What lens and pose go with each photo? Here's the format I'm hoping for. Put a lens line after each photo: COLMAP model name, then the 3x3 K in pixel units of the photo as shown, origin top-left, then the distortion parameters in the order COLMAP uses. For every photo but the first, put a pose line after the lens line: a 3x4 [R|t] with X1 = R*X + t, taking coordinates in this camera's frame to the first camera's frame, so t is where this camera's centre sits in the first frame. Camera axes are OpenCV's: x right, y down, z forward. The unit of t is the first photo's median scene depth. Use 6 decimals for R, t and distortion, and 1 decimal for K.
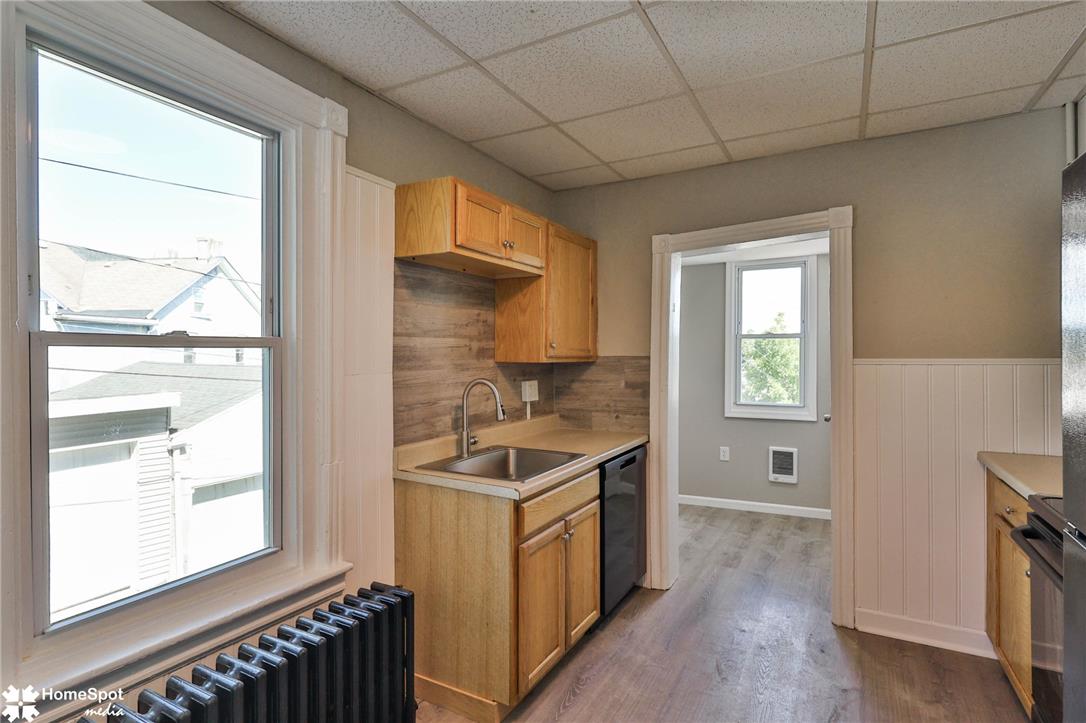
lens RADIAL K [[543.3, 0, 532.8], [0, 543.3, 358.0], [0, 0, 1]] dist [-0.002557, 0.003711]
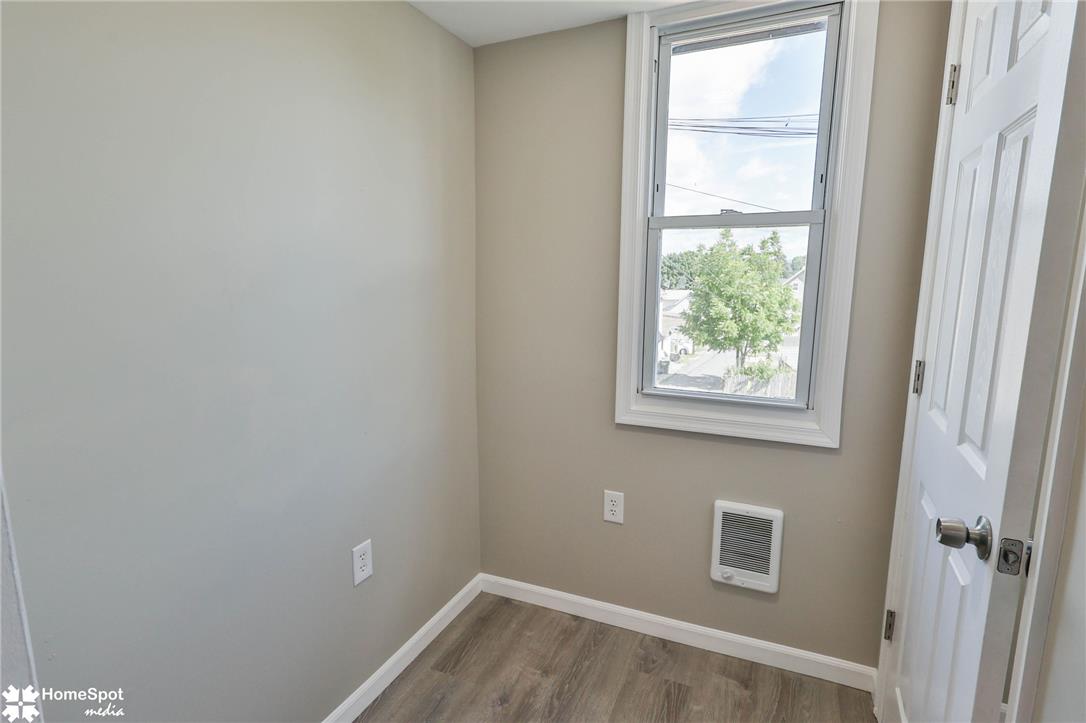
lens RADIAL K [[543.3, 0, 547.9], [0, 543.3, 366.0], [0, 0, 1]] dist [-0.002557, 0.003711]
pose [[0.993046, -0.019815, 0.116051, 0.371502], [0.000585, 0.986552, 0.163444, -0.003684], [-0.117729, -0.162240, 0.979703, 0.885211]]
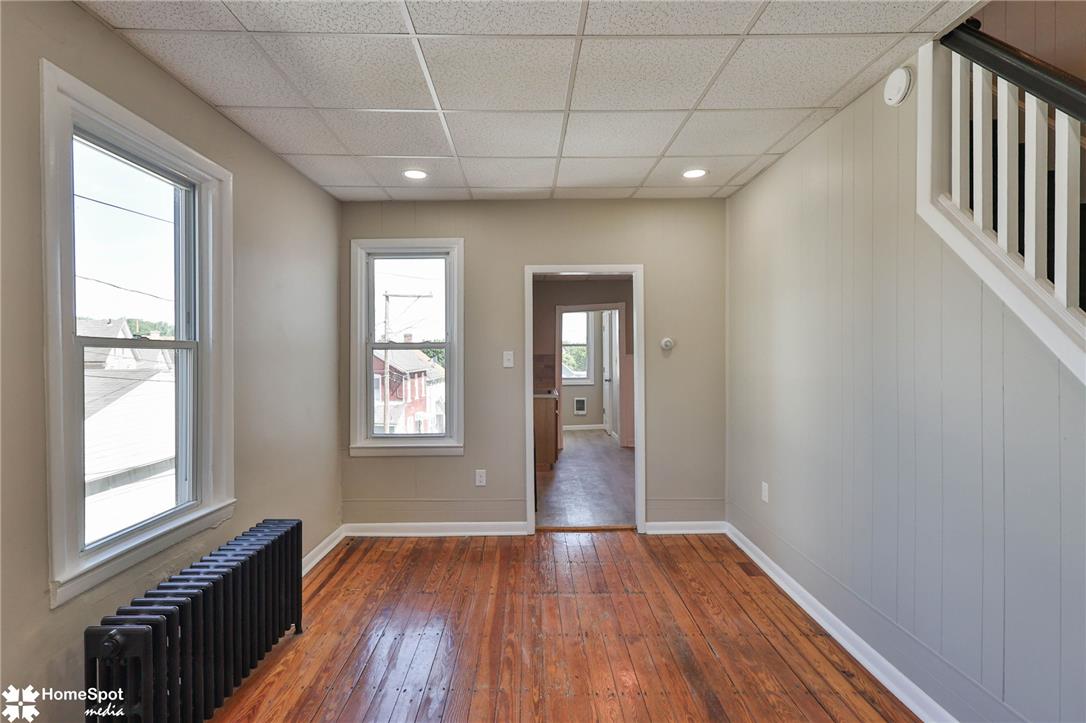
lens RADIAL K [[543.3, 0, 537.3], [0, 543.3, 355.9], [0, 0, 1]] dist [-0.002557, 0.003711]
pose [[0.859826, -0.002711, 0.510580, -1.055453], [0.006609, 0.999961, -0.005820, 0.016611], [-0.510544, 0.008378, 0.859811, -1.018764]]
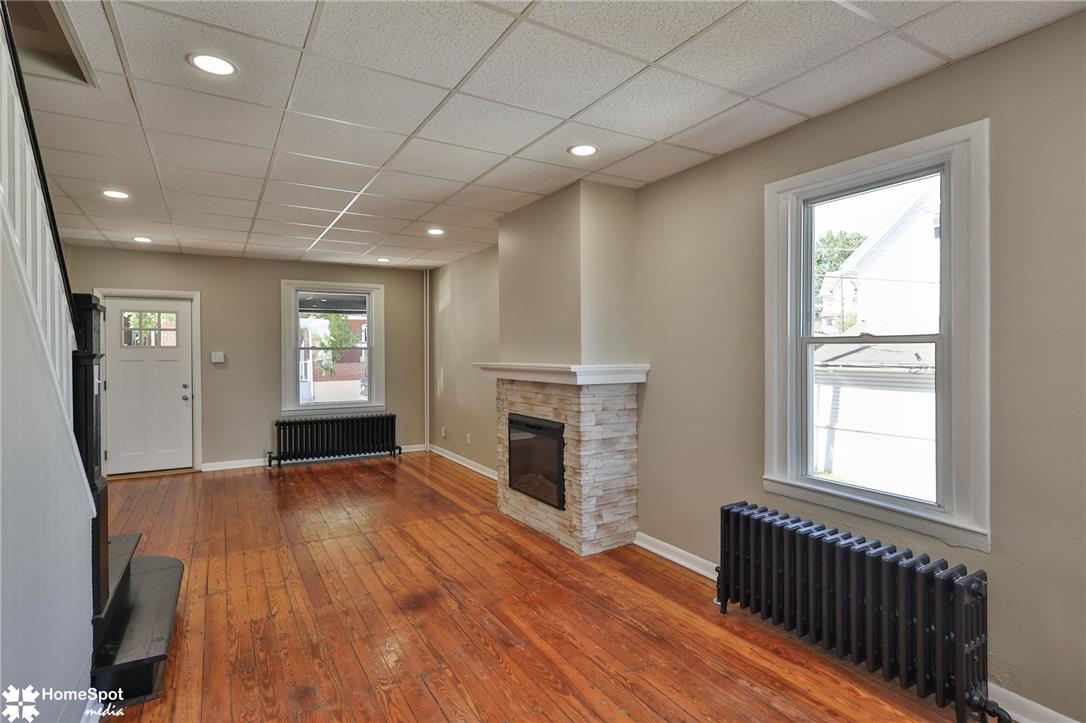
lens RADIAL K [[543.3, 0, 550.9], [0, 543.3, 352.9], [0, 0, 1]] dist [-0.002557, 0.003711]
pose [[-0.487444, 0.007737, -0.873120, -0.224481], [-0.002111, 0.999947, 0.010039, 0.008135], [0.873152, 0.006737, -0.487402, -0.226641]]
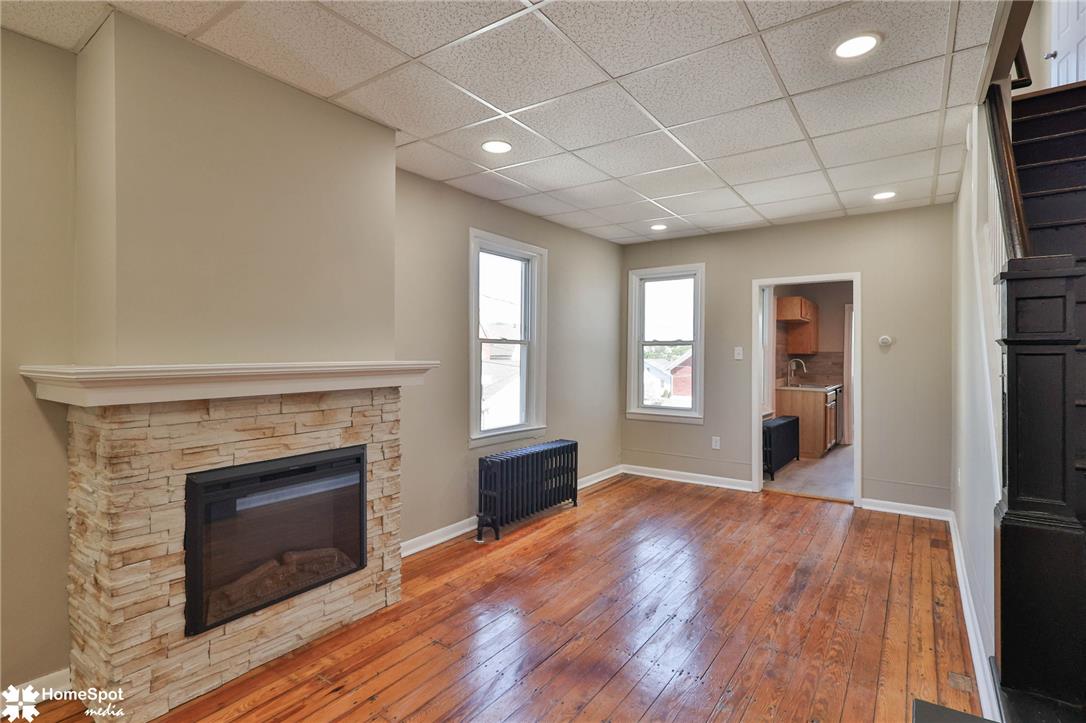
lens RADIAL K [[543.3, 0, 531.7], [0, 543.3, 338.6], [0, 0, 1]] dist [-0.002557, 0.003711]
pose [[0.994447, 0.006672, -0.105024, -0.915092], [-0.010301, 0.999367, -0.034051, 0.034540], [0.104731, 0.034944, 0.993887, -1.584698]]
